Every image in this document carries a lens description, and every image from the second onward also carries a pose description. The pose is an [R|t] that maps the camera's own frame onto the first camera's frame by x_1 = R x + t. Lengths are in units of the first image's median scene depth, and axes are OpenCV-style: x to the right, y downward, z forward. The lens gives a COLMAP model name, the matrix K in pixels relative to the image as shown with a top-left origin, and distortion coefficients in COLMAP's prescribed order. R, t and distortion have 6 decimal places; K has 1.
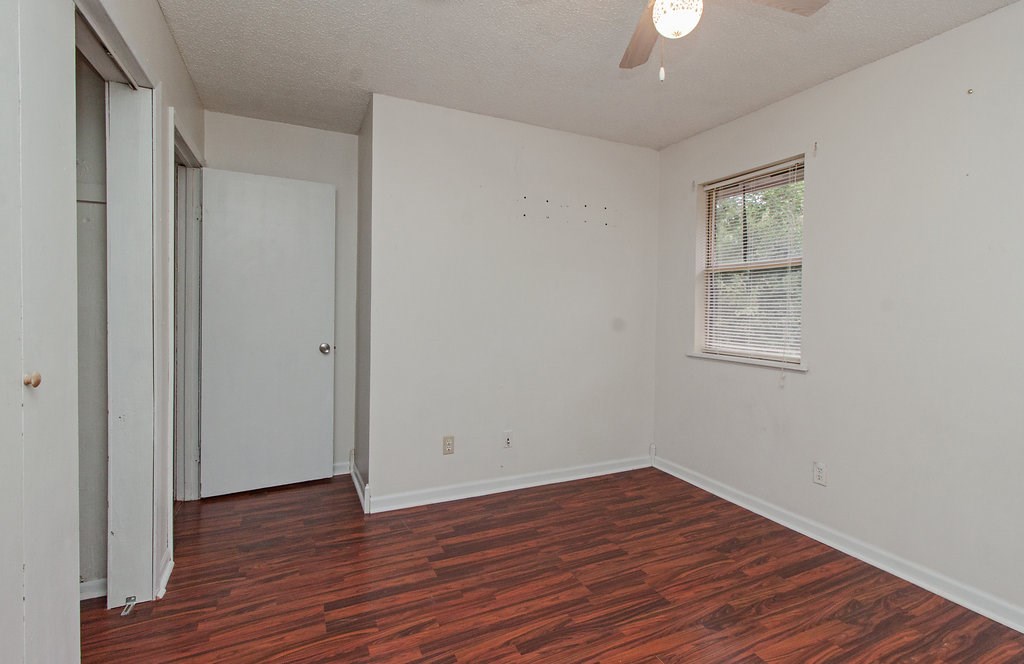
lens RADIAL K [[466.3, 0, 512.1], [0, 466.3, 311.2], [0, 0, 1]] dist [-0.000586, 0.000255]
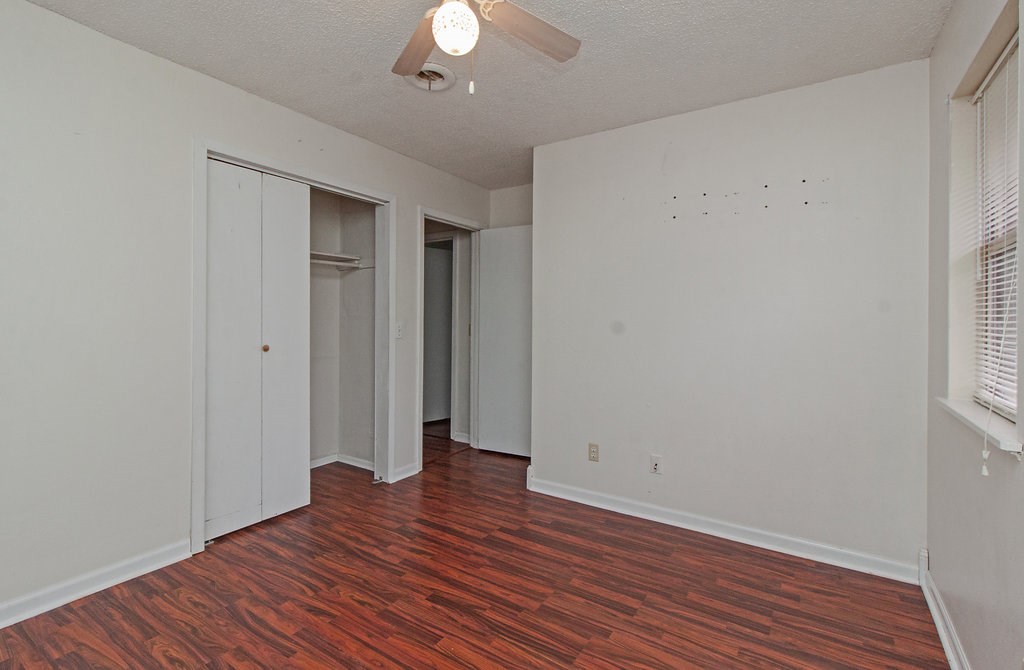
lens RADIAL K [[462.9, 0, 516.0], [0, 462.9, 320.3], [0, 0, 1]] dist [0.000420, 0.000086]
pose [[0.527117, -0.008617, -0.849749, 0.839438], [-0.007272, 0.999866, -0.014650, 0.008950], [0.849761, 0.013902, 0.526984, 0.382457]]
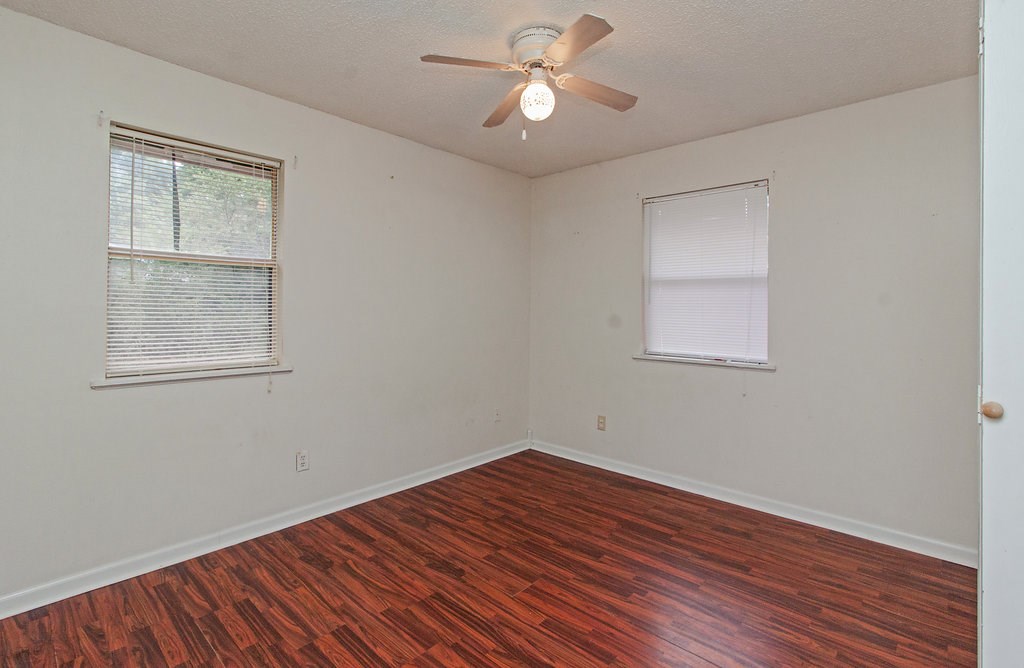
lens RADIAL K [[466.3, 0, 512.1], [0, 466.3, 313.2], [0, 0, 1]] dist [-0.000586, 0.000255]
pose [[-0.377863, -0.018283, 0.925681, -0.584637], [-0.011026, 0.999823, 0.015247, -0.026885], [-0.925796, -0.004445, -0.377997, 1.034951]]
